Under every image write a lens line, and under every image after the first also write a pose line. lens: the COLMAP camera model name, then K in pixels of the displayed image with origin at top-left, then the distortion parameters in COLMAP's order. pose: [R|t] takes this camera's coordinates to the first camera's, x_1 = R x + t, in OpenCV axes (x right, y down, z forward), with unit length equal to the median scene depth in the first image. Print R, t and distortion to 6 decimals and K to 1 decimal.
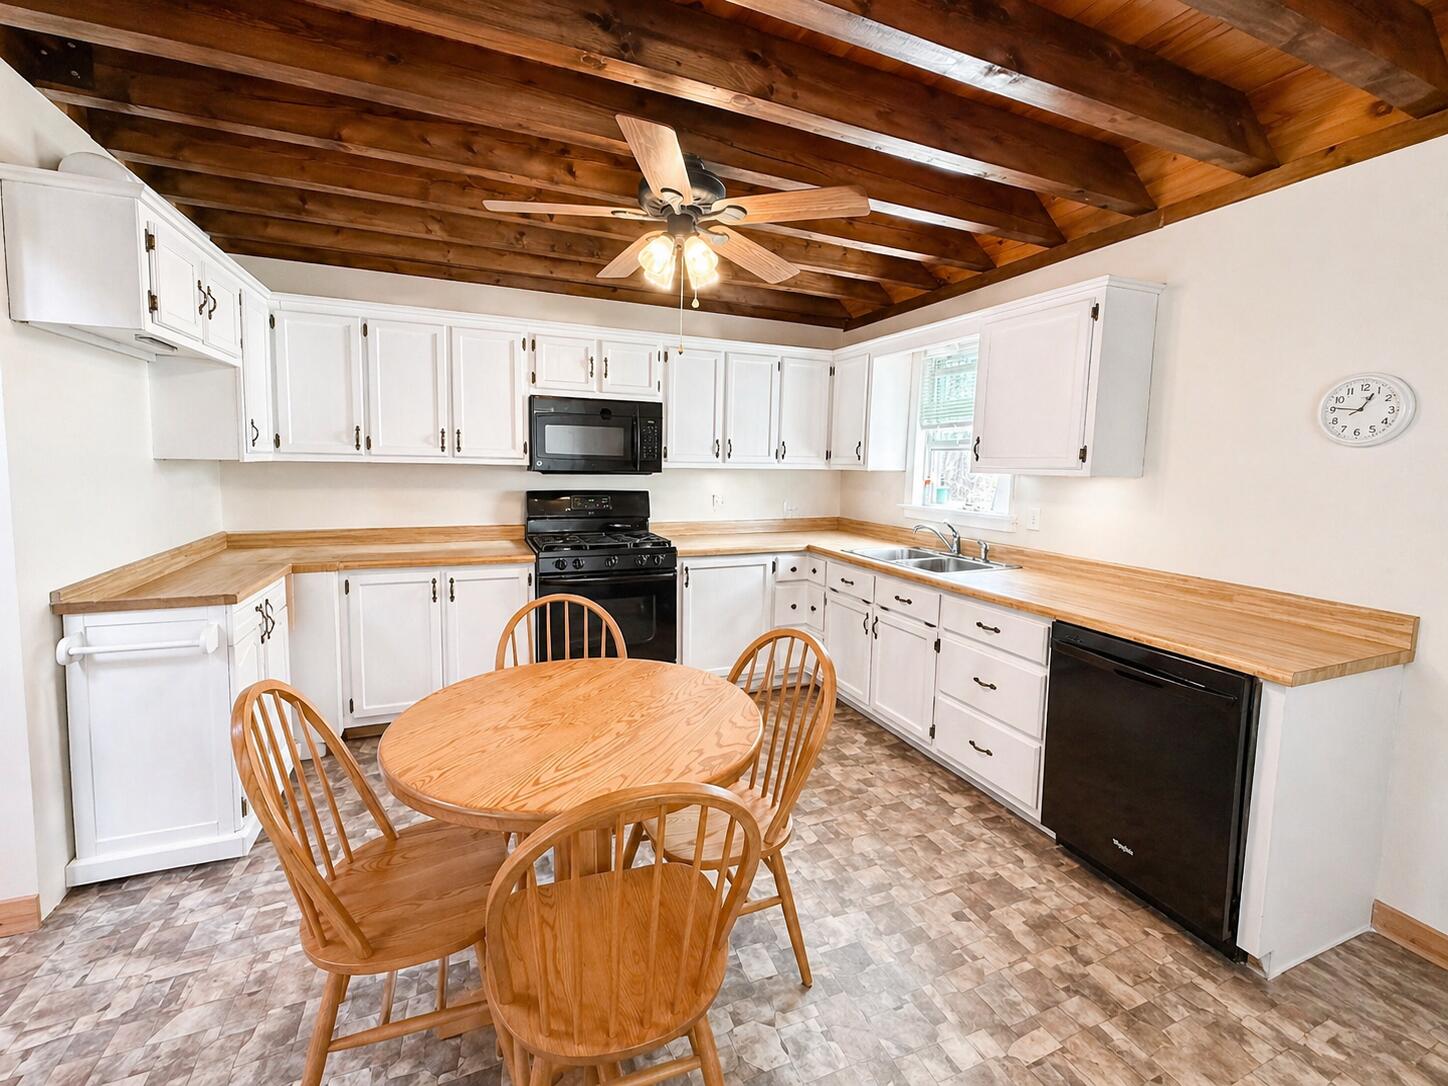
lens RADIAL K [[625.5, 0, 732.1], [0, 625.5, 511.5], [0, 0, 1]] dist [-0.000564, -0.000042]
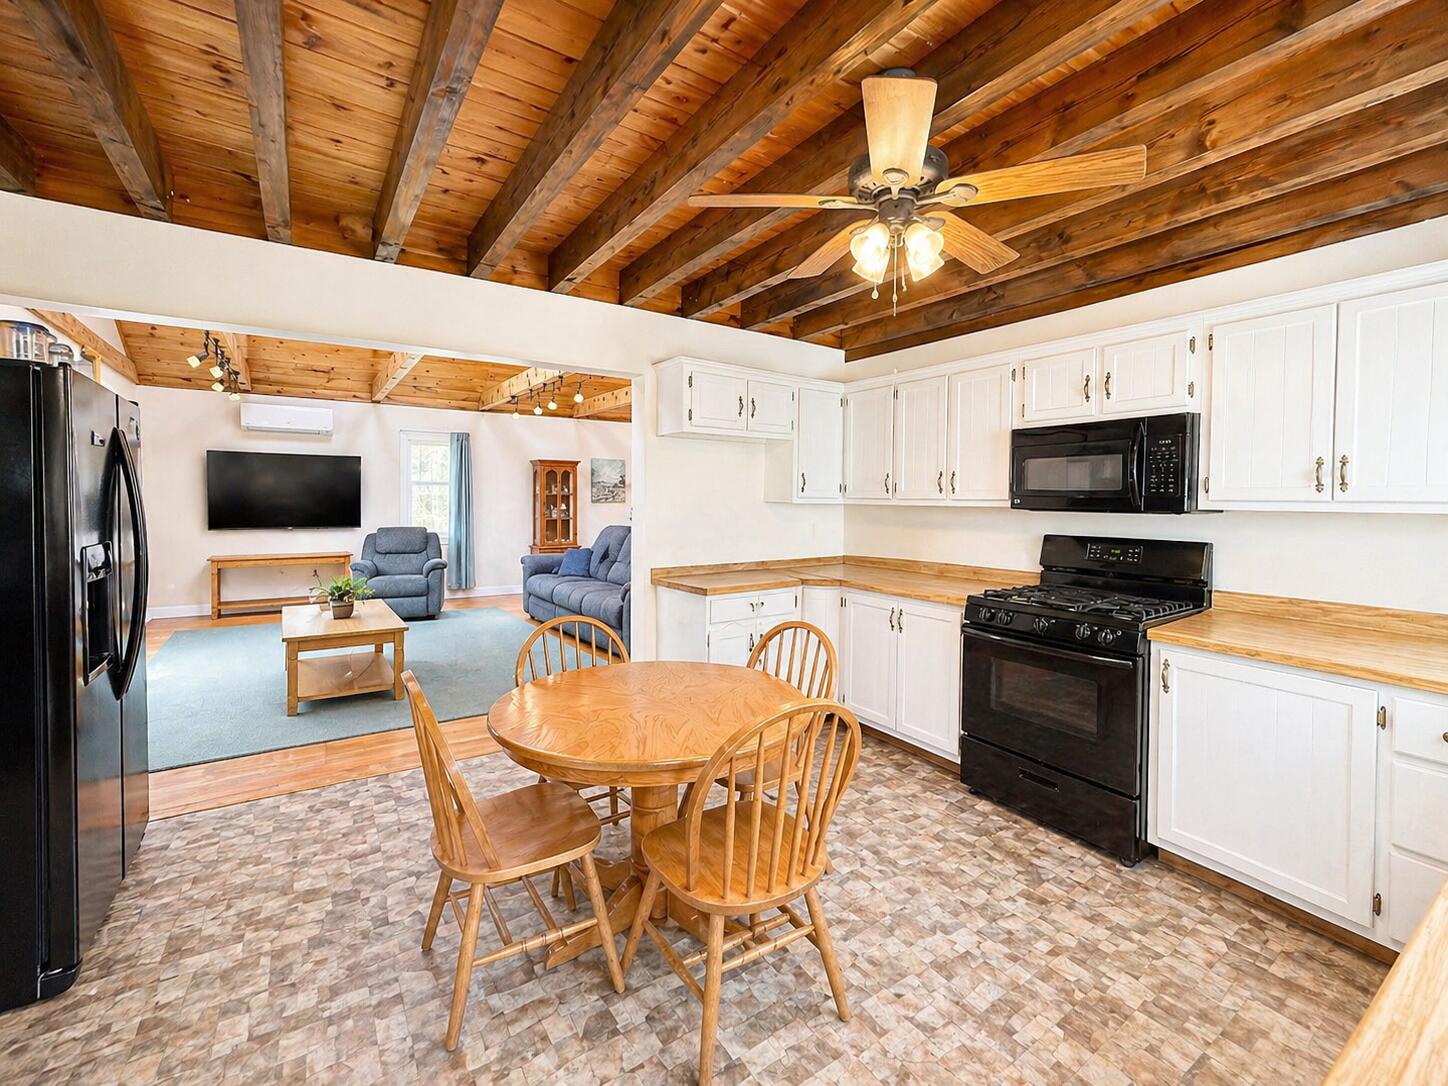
lens RADIAL K [[625.5, 0, 732.1], [0, 625.5, 511.5], [0, 0, 1]] dist [-0.000564, -0.000042]
pose [[0.201078, 0.003150, -0.979570, 0.445534], [-0.081533, 0.996579, -0.013532, -0.021756], [0.976176, 0.082588, 0.200647, 0.405641]]
